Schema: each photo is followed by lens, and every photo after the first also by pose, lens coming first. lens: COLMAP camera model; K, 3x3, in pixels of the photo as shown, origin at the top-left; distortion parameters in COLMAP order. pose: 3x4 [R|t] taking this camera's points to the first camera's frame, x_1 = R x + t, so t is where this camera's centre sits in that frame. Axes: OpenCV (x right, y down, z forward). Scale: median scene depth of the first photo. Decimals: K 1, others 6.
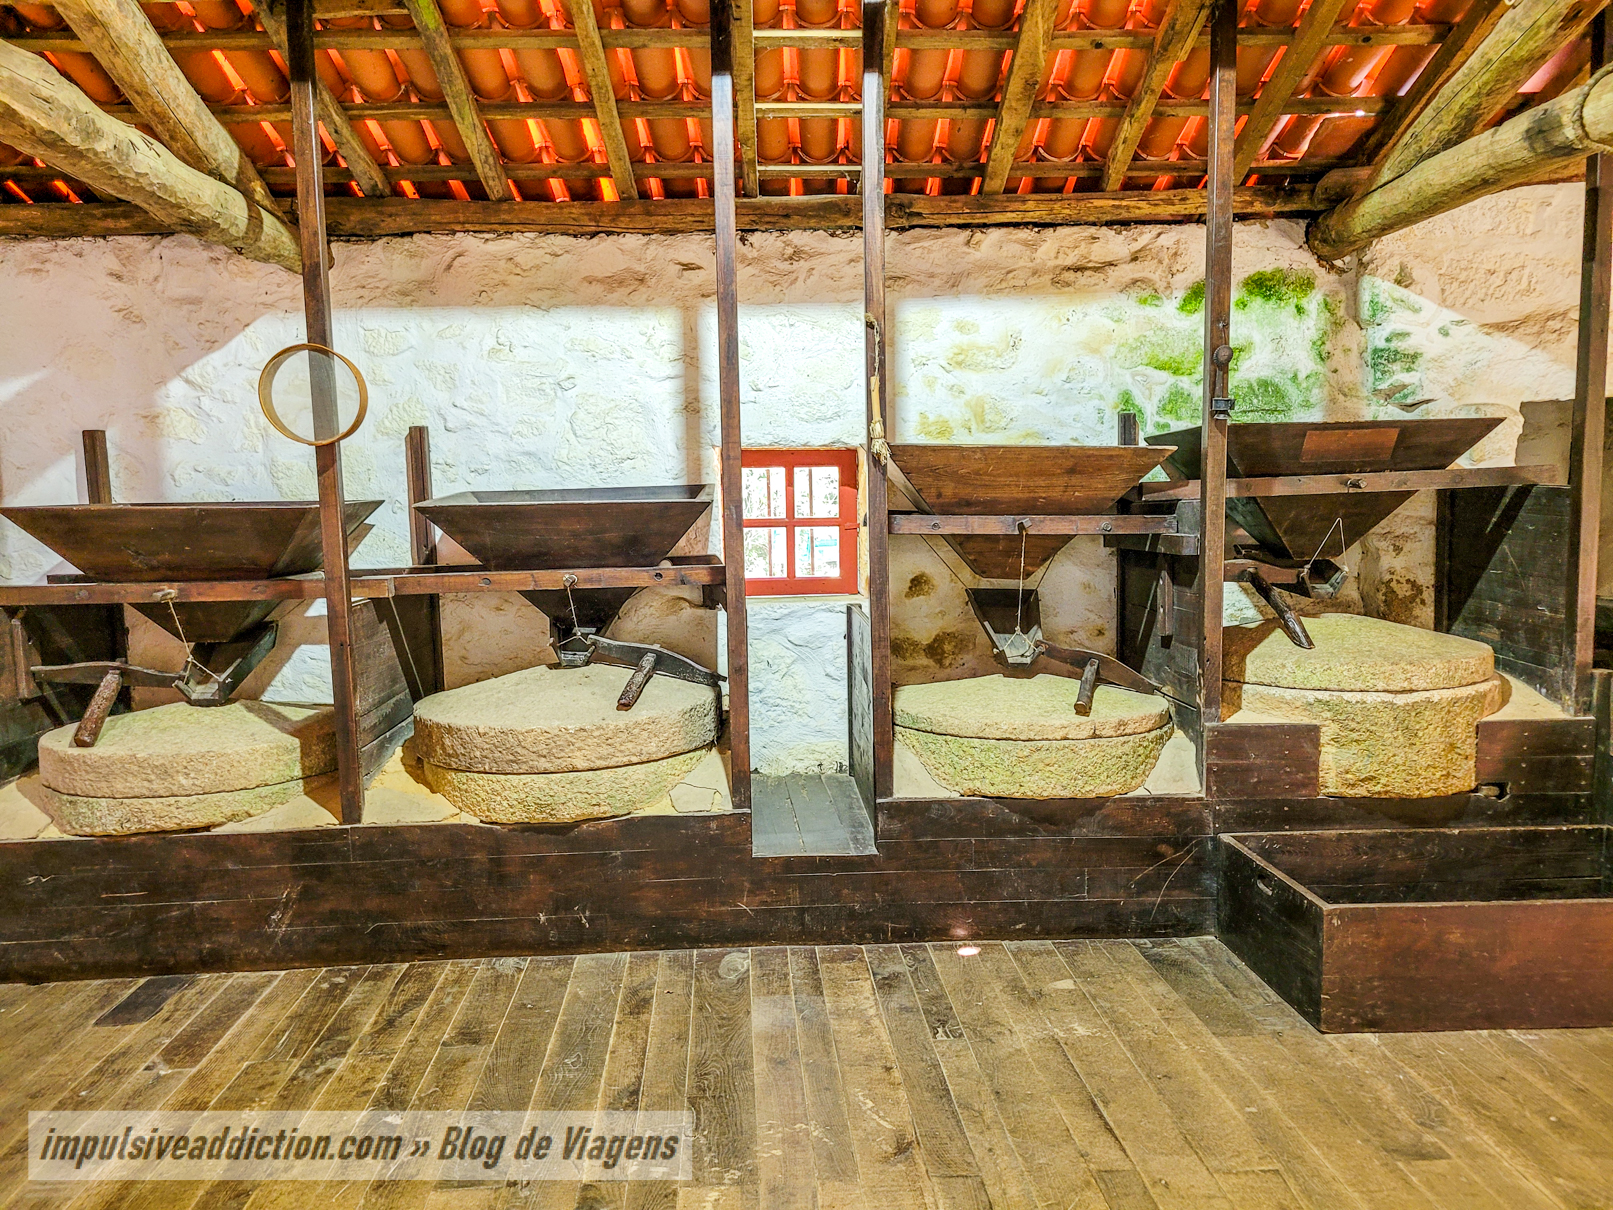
lens RADIAL K [[1185.2, 0, 803.2], [0, 1185.2, 614.2], [0, 0, 1]] dist [0.007634, -0.005246]
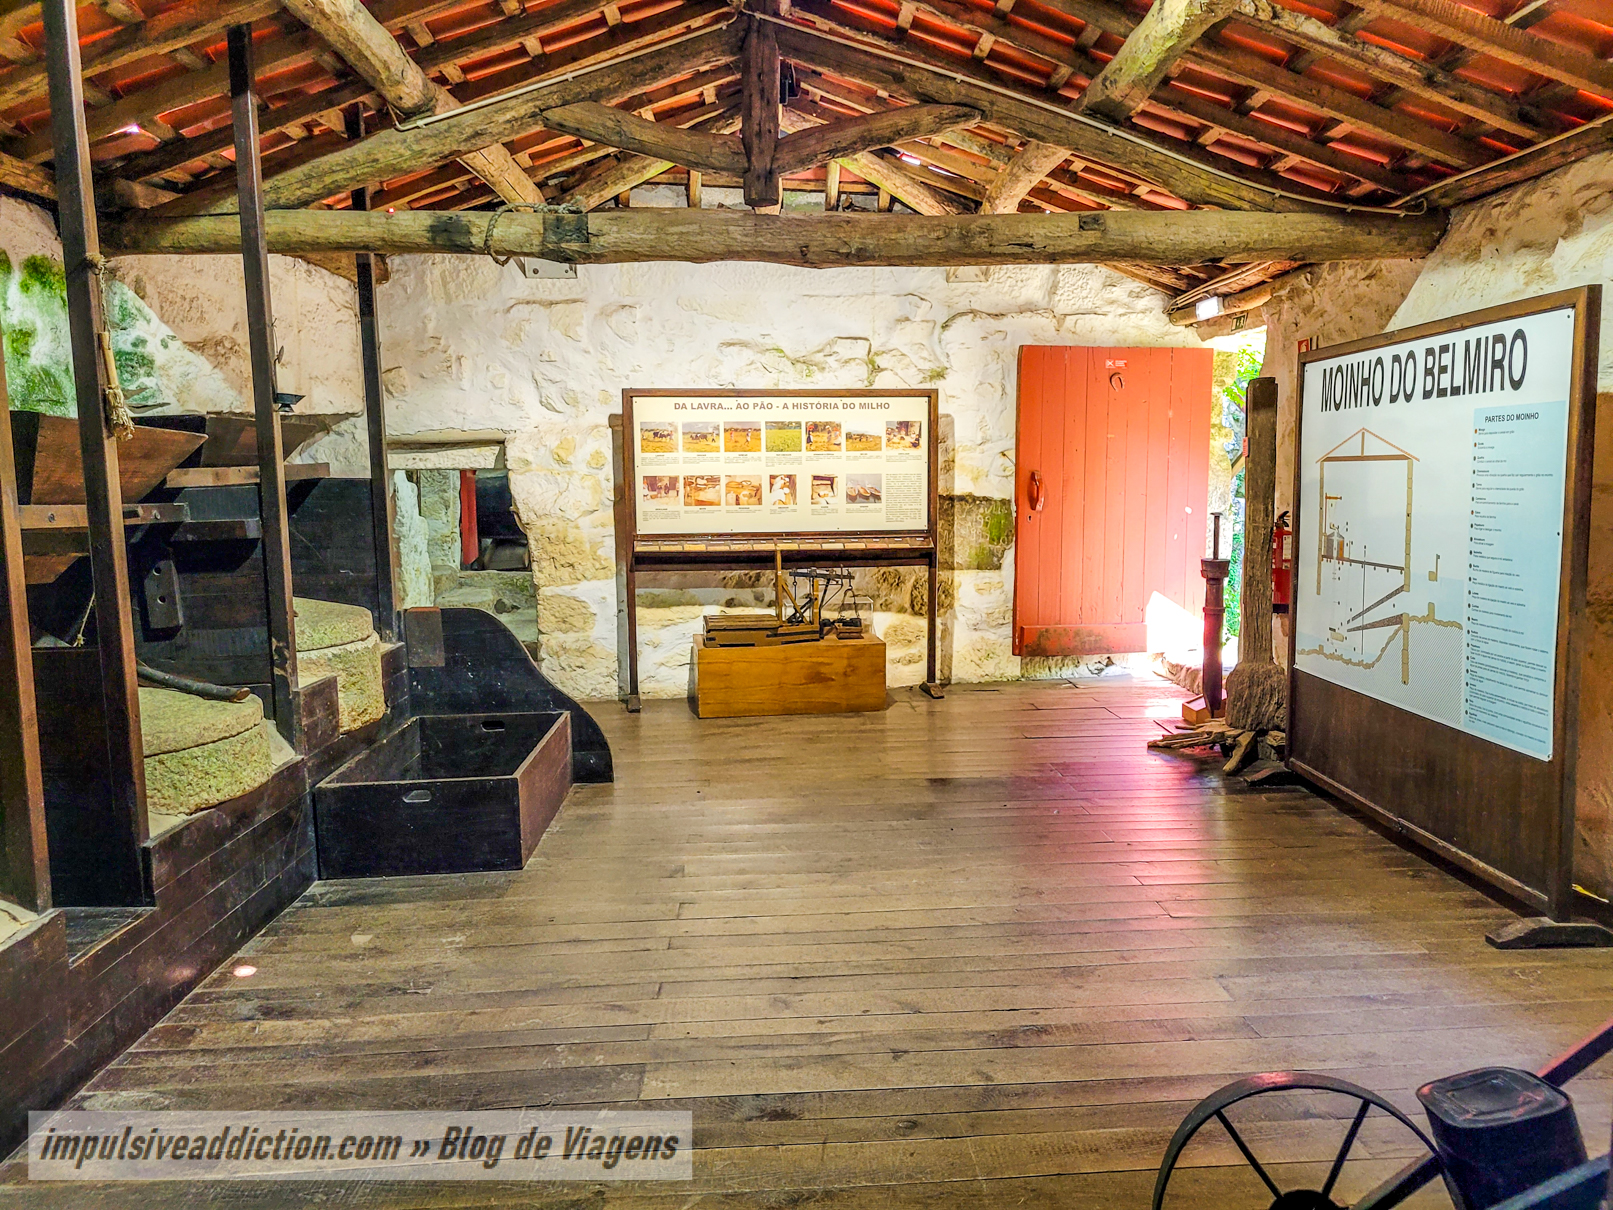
lens RADIAL K [[1185.2, 0, 809.3], [0, 1185.2, 602.0], [0, 0, 1]] dist [0.007634, -0.005246]
pose [[0.012199, -0.094383, 0.995461, -0.741475], [0.123682, 0.988033, 0.092163, -0.030993], [-0.992247, 0.121997, 0.023726, 0.498352]]
